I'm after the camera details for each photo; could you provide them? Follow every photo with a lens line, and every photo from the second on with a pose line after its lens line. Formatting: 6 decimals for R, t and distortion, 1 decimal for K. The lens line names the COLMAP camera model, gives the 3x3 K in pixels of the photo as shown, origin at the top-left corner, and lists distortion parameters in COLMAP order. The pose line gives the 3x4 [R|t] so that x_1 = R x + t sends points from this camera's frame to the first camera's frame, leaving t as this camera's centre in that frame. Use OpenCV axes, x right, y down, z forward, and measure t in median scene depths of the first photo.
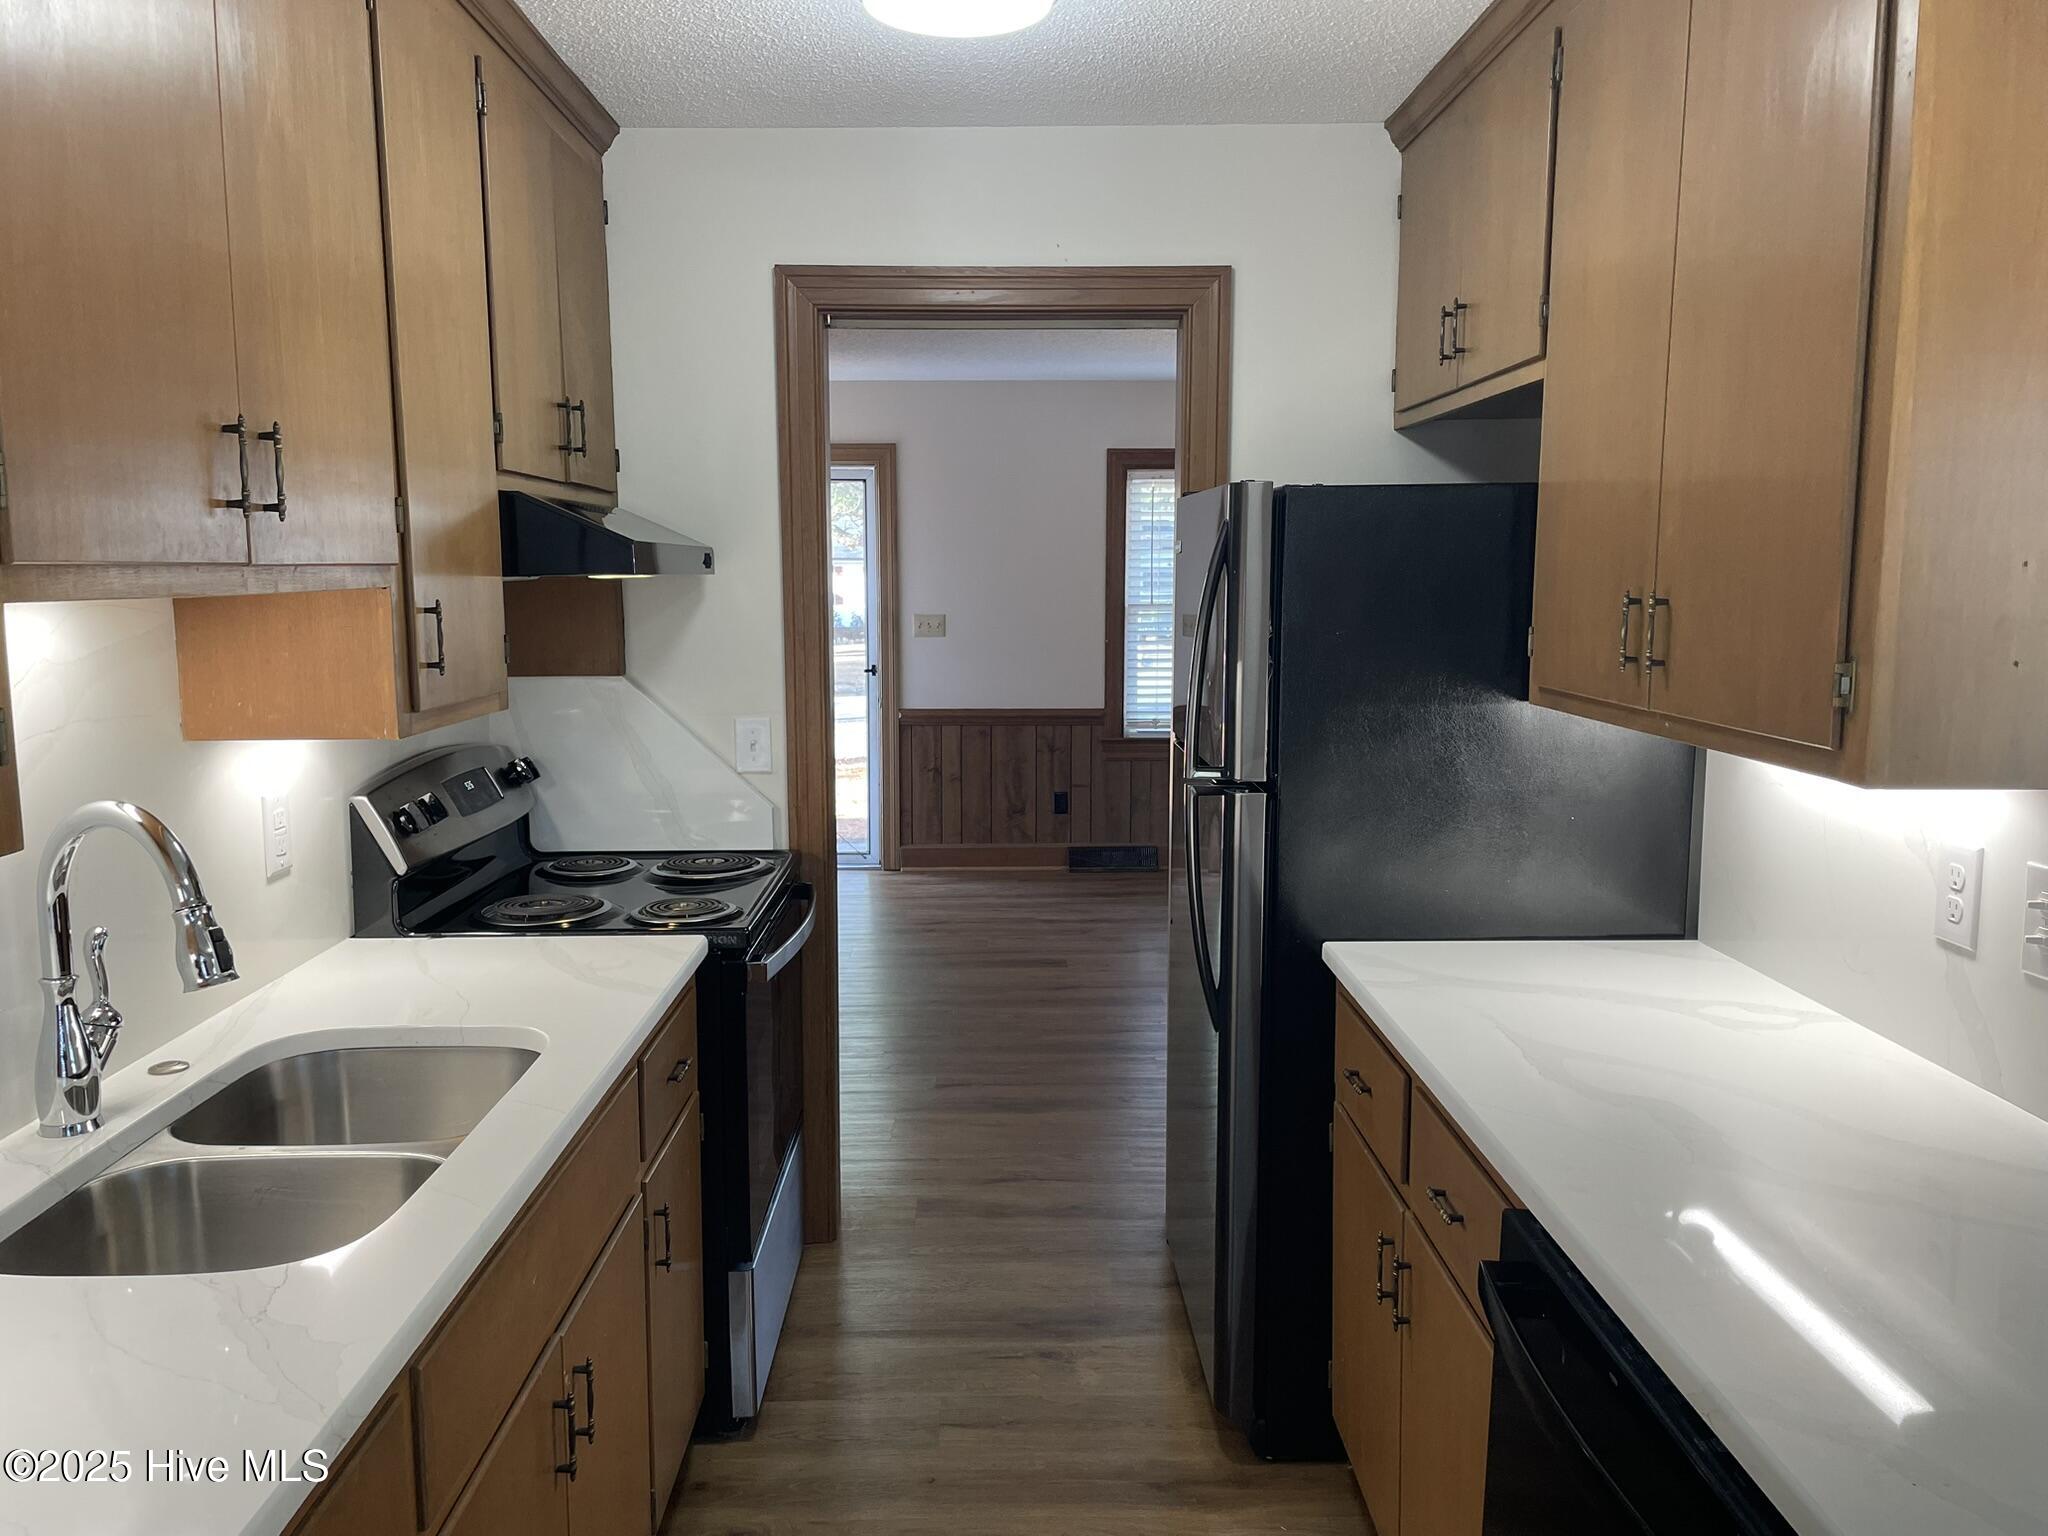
lens RADIAL K [[1553.7, 0, 1012.9], [0, 1553.7, 770.5], [0, 0, 1]] dist [0.126167, -0.182172]
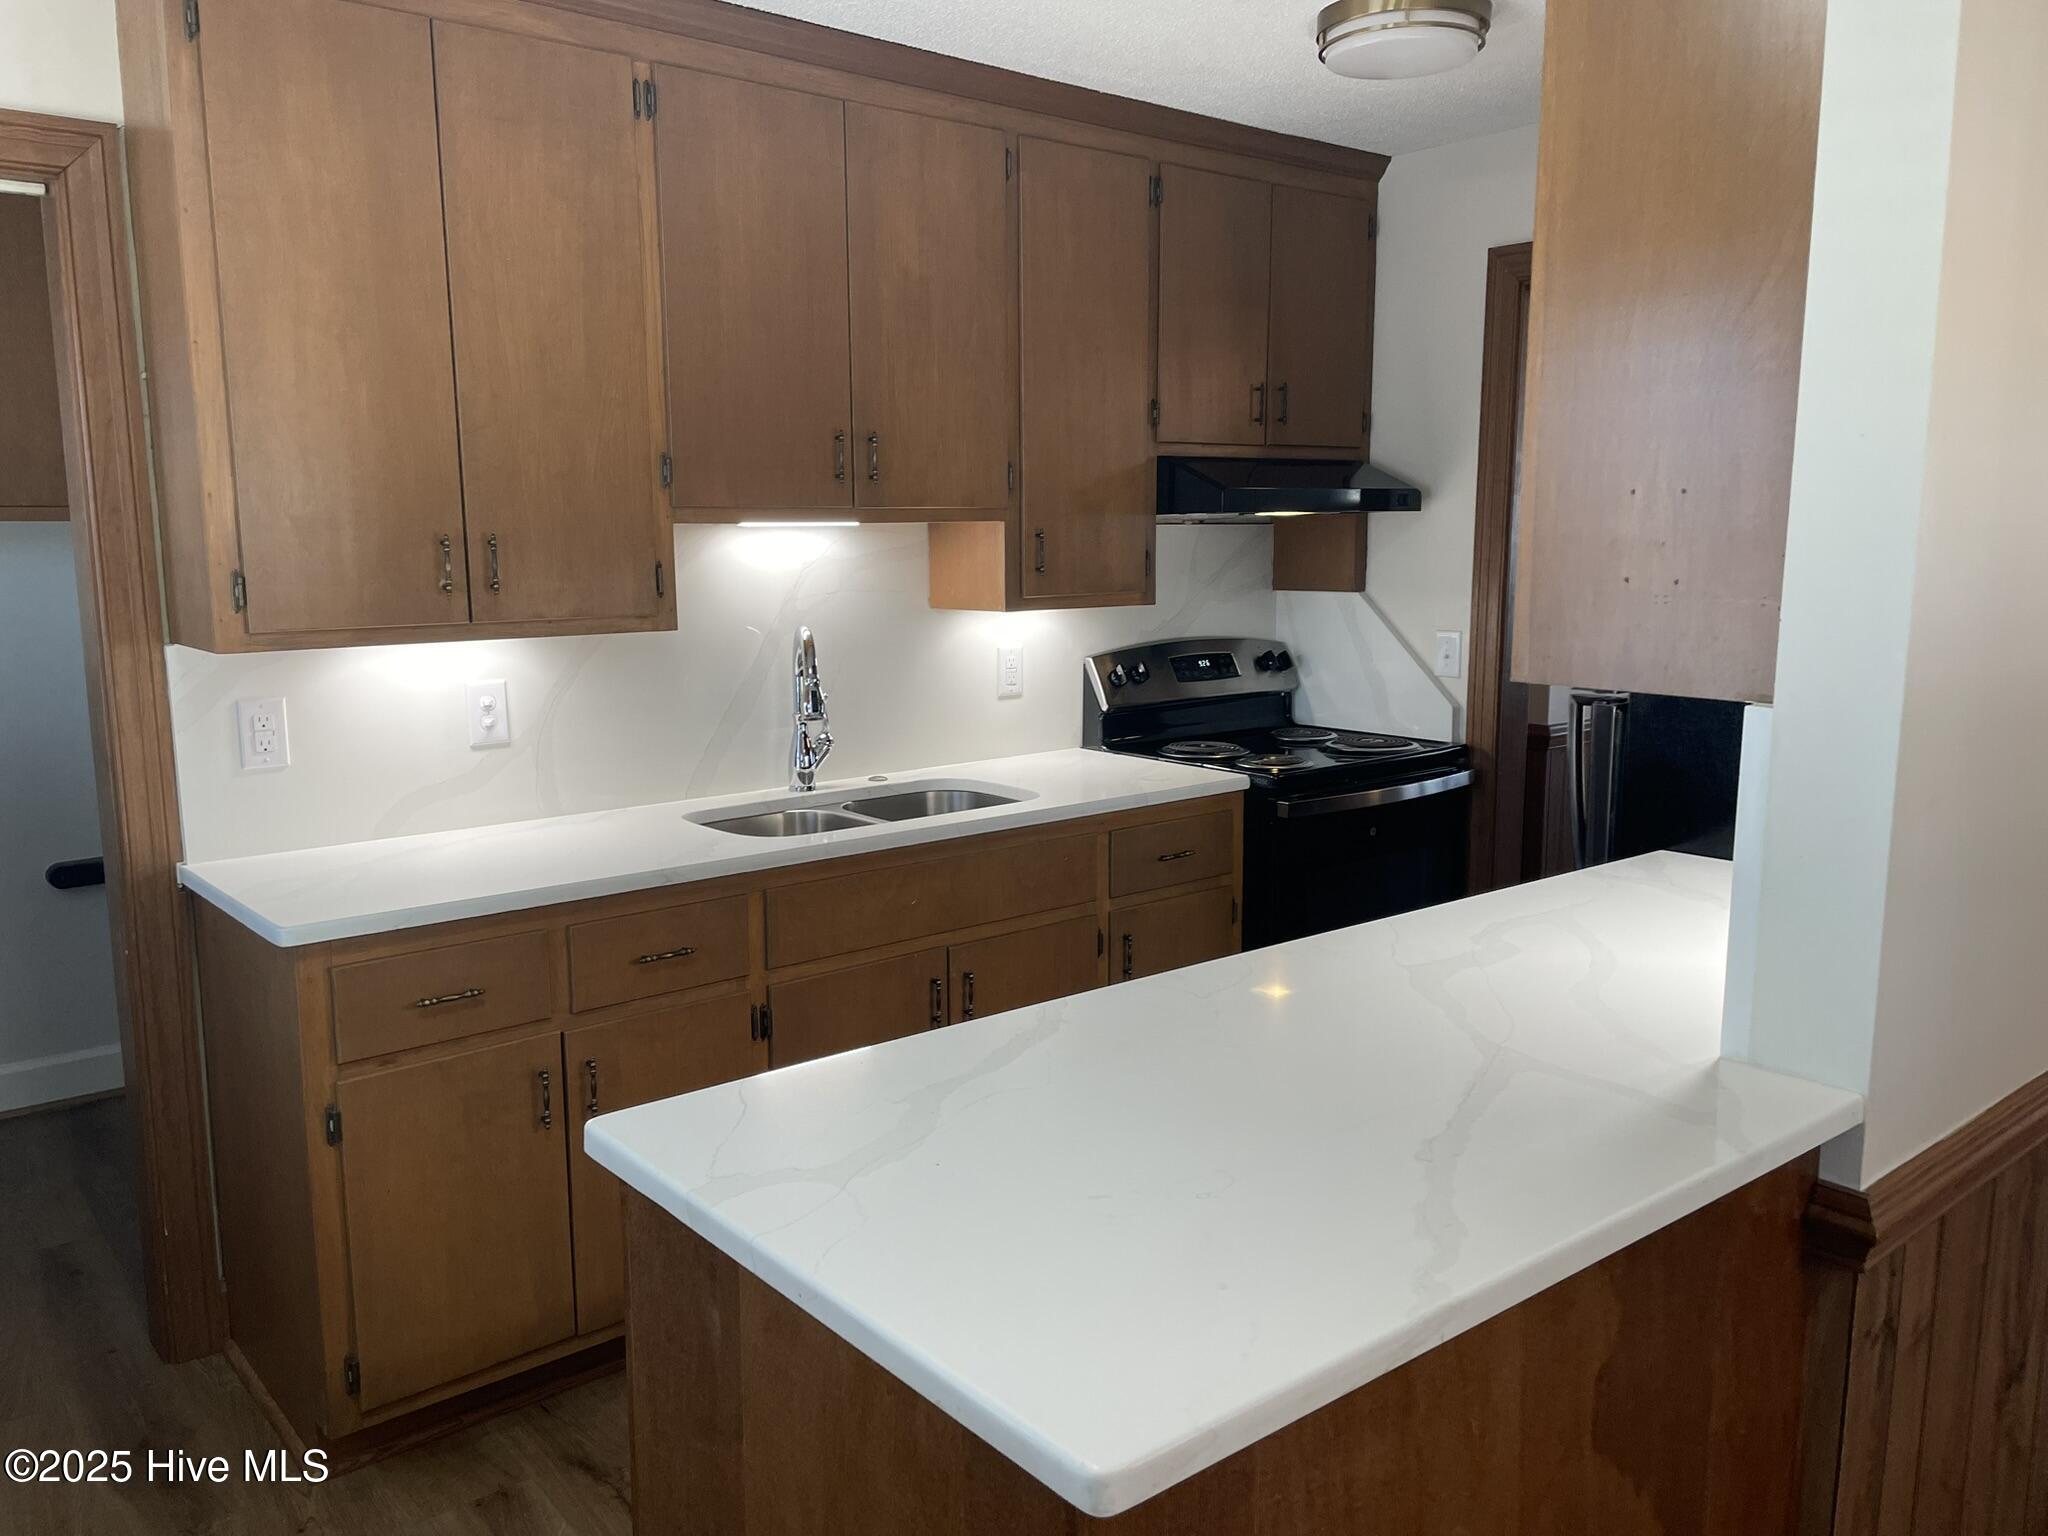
lens RADIAL K [[1553.7, 0, 1012.9], [0, 1553.7, 770.5], [0, 0, 1]] dist [0.126167, -0.182172]
pose [[0.633922, 0.120187, -0.764001, 0.720488], [-0.093190, 0.992524, 0.078813, 0.012144], [0.767762, 0.021236, 0.640383, -0.039143]]
